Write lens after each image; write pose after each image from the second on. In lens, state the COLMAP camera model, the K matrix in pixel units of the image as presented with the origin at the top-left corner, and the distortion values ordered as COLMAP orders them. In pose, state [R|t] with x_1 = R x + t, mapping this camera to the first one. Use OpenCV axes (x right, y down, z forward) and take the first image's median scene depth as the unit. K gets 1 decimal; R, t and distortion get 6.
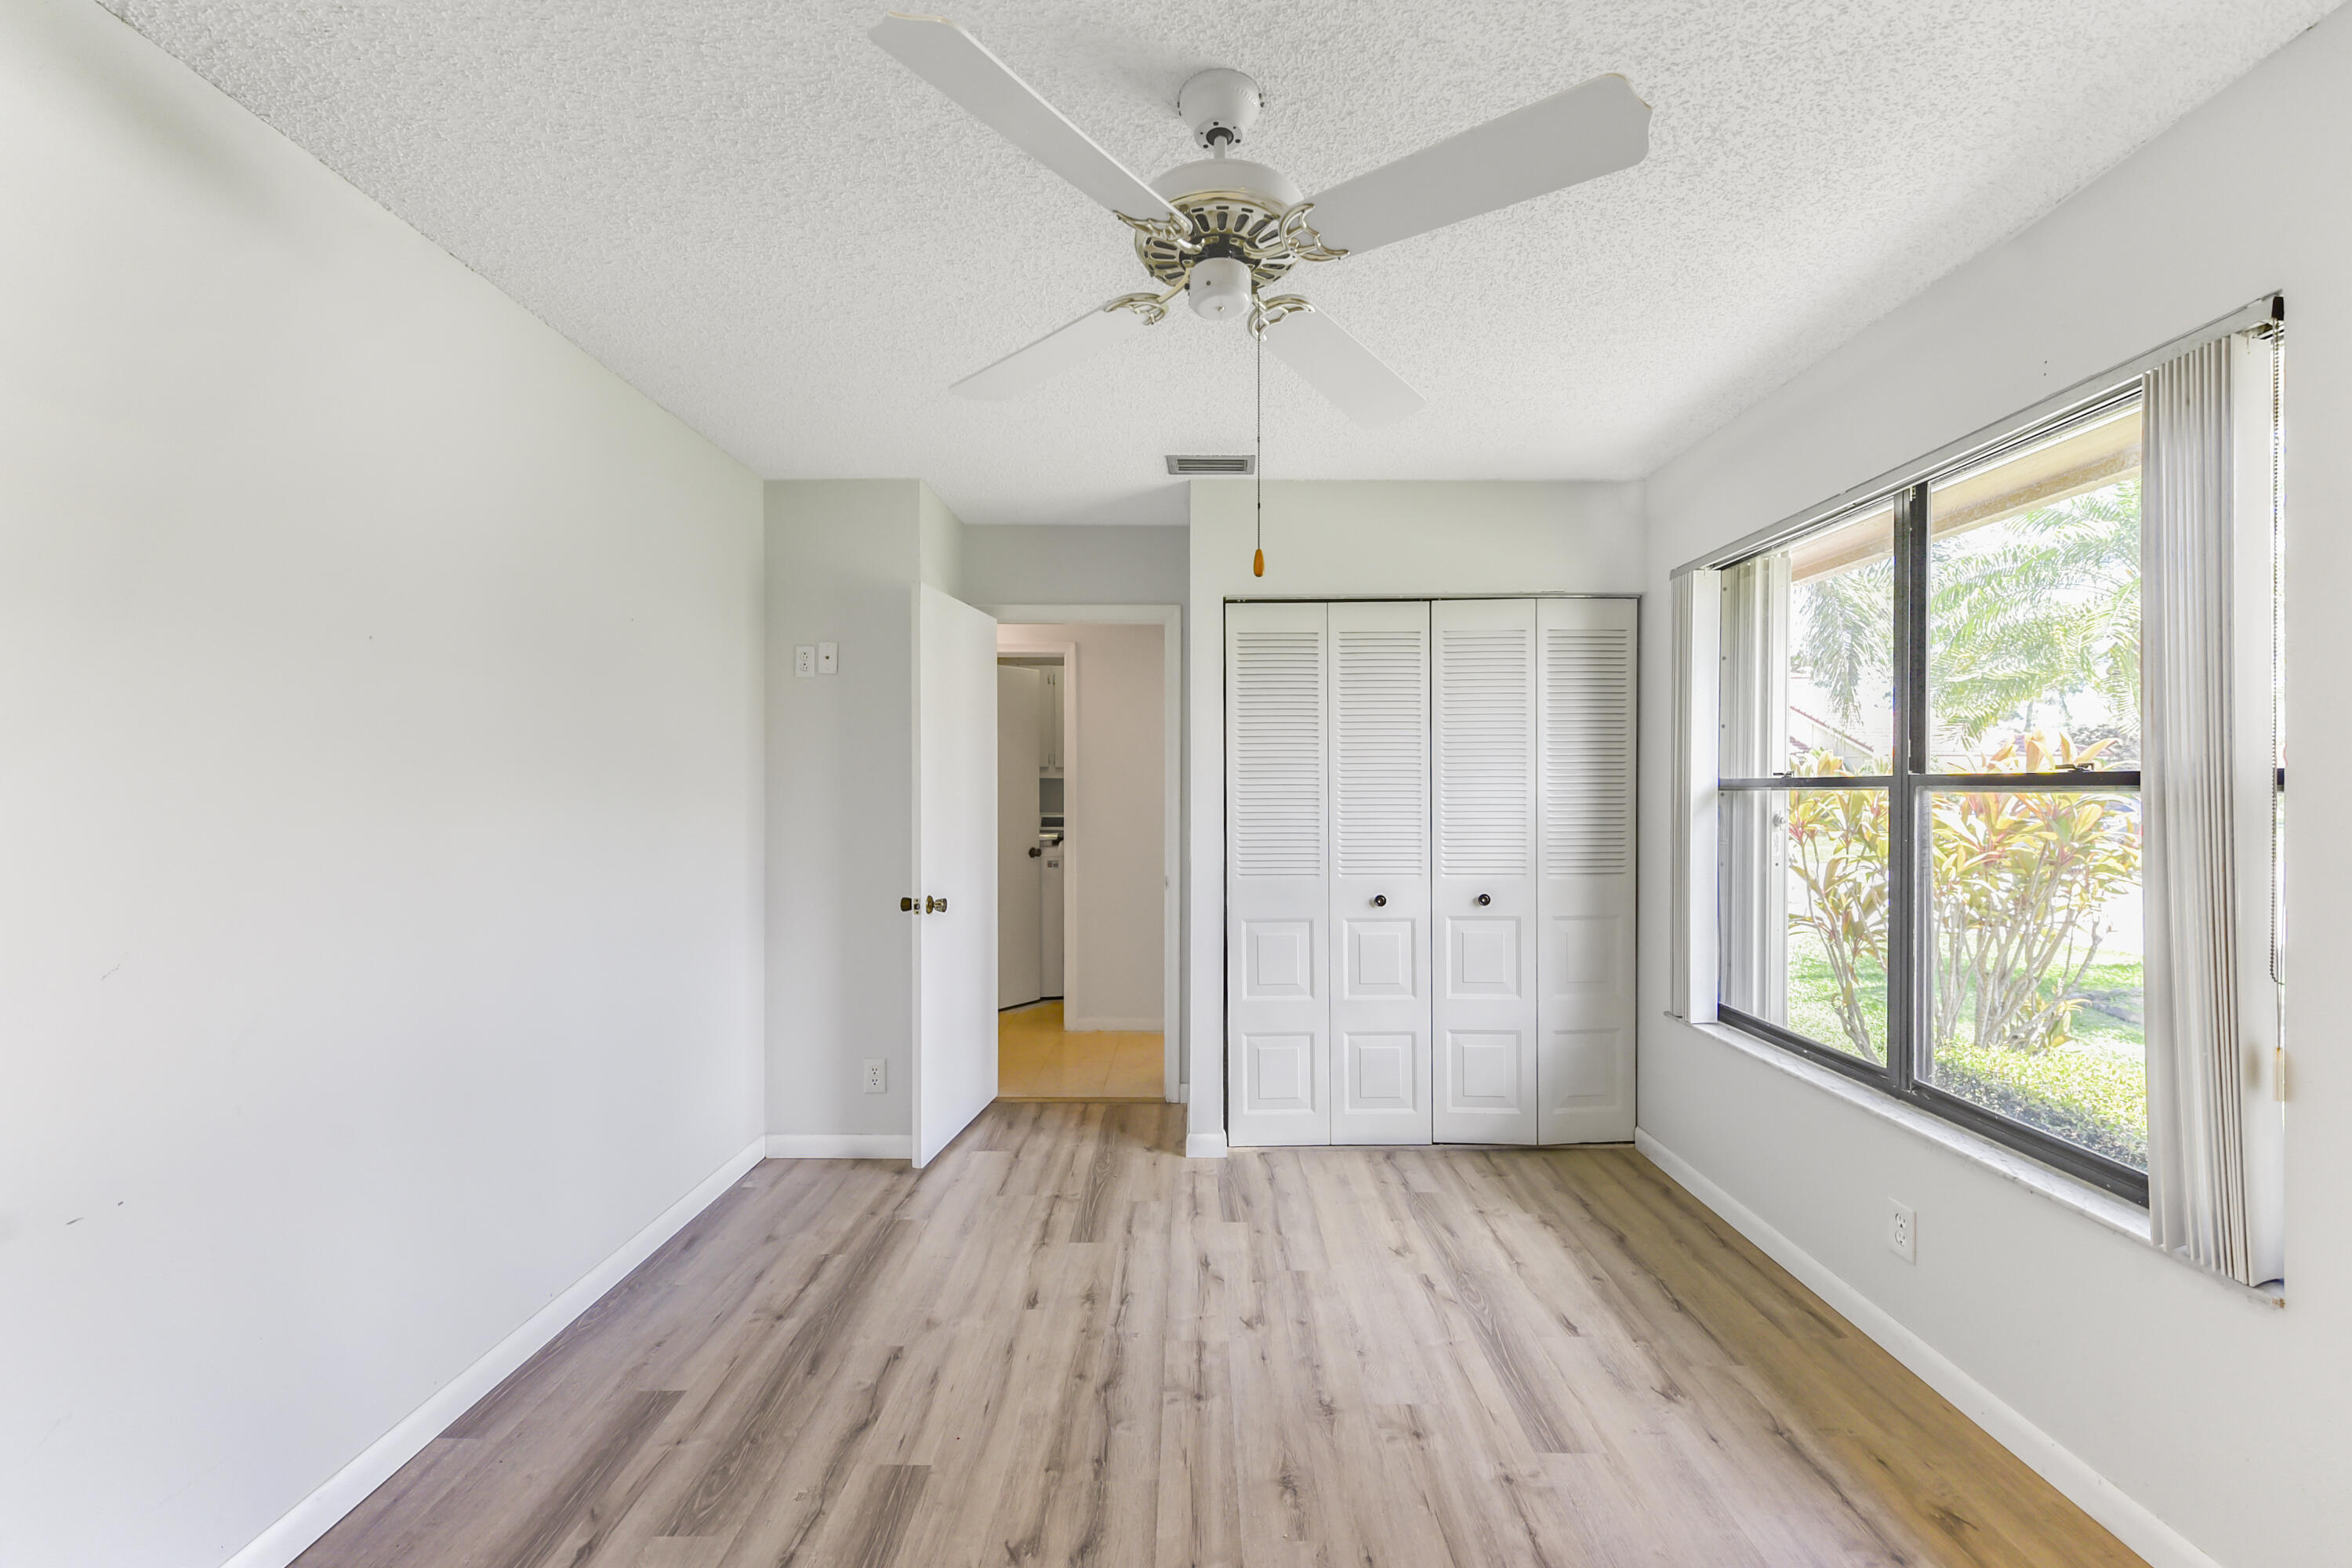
lens RADIAL K [[964.2, 0, 1179.1], [0, 964.2, 782.5], [0, 0, 1]] dist [0.004072, 0.000132]
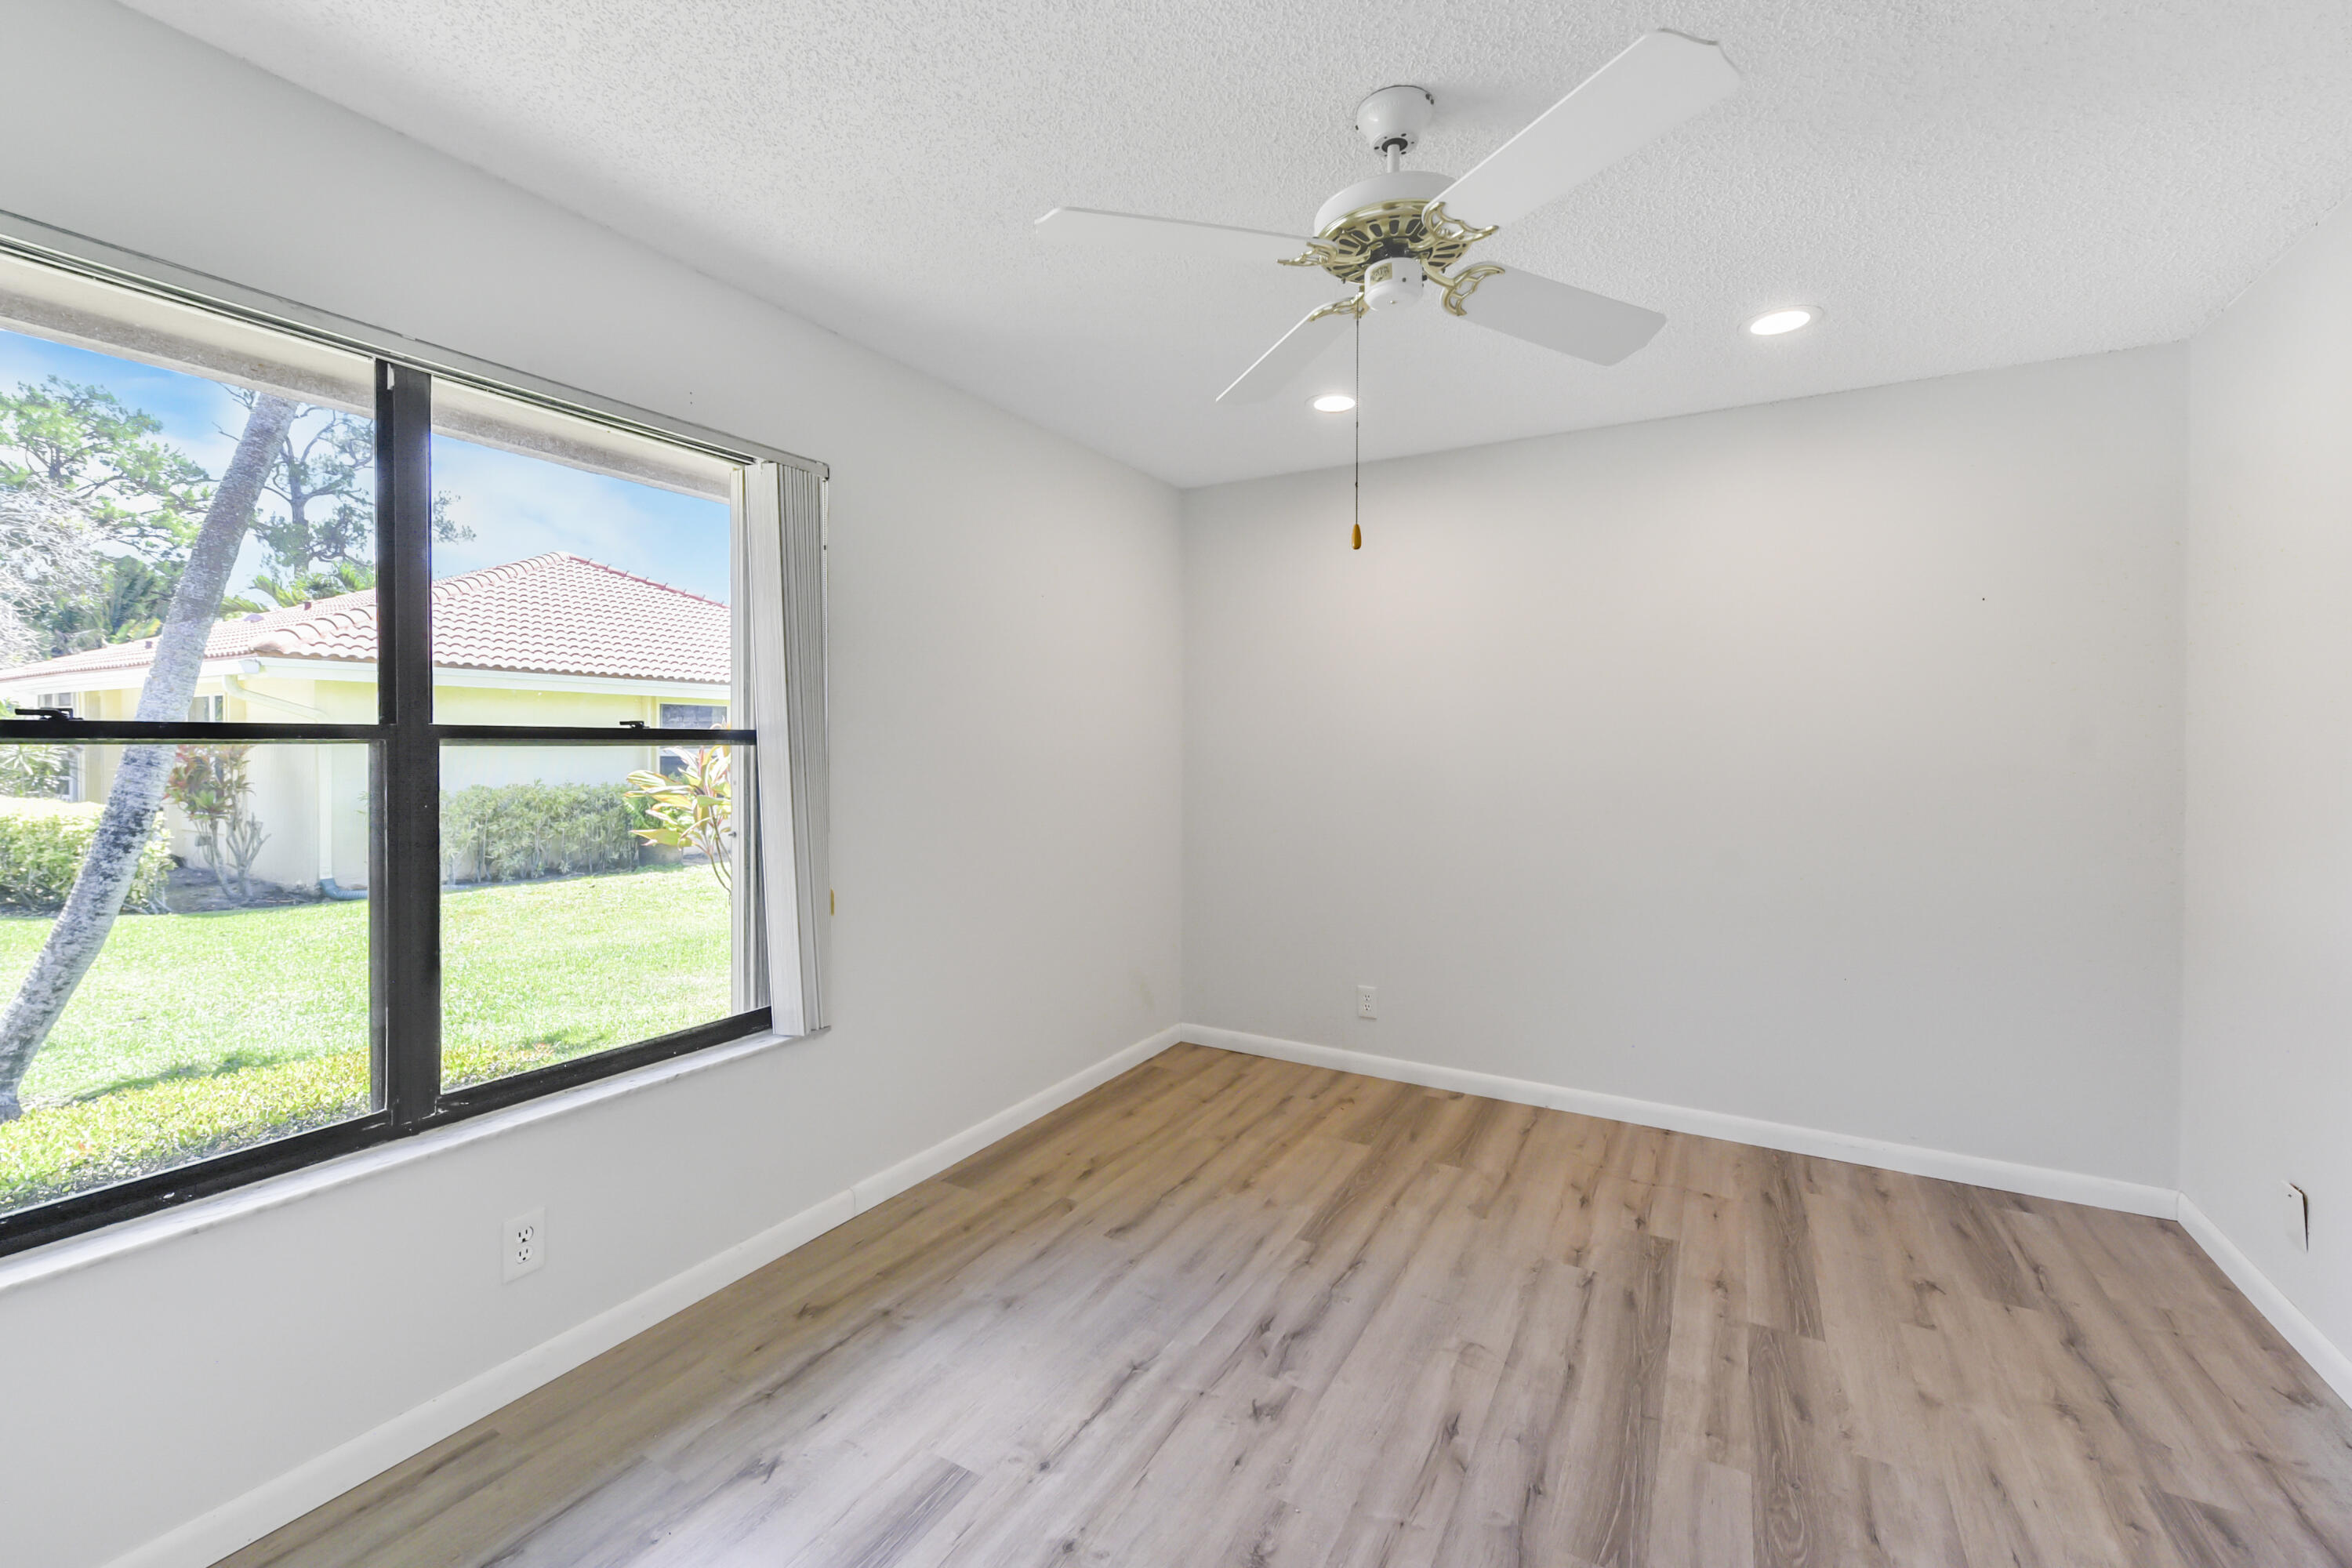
lens RADIAL K [[964.2, 0, 1179.1], [0, 964.2, 782.5], [0, 0, 1]] dist [0.004072, 0.000132]
pose [[-0.877234, -0.017250, 0.479752, -0.203291], [-0.000699, 0.999399, 0.034657, 0.013909], [-0.480062, 0.030067, -0.876719, 1.609923]]
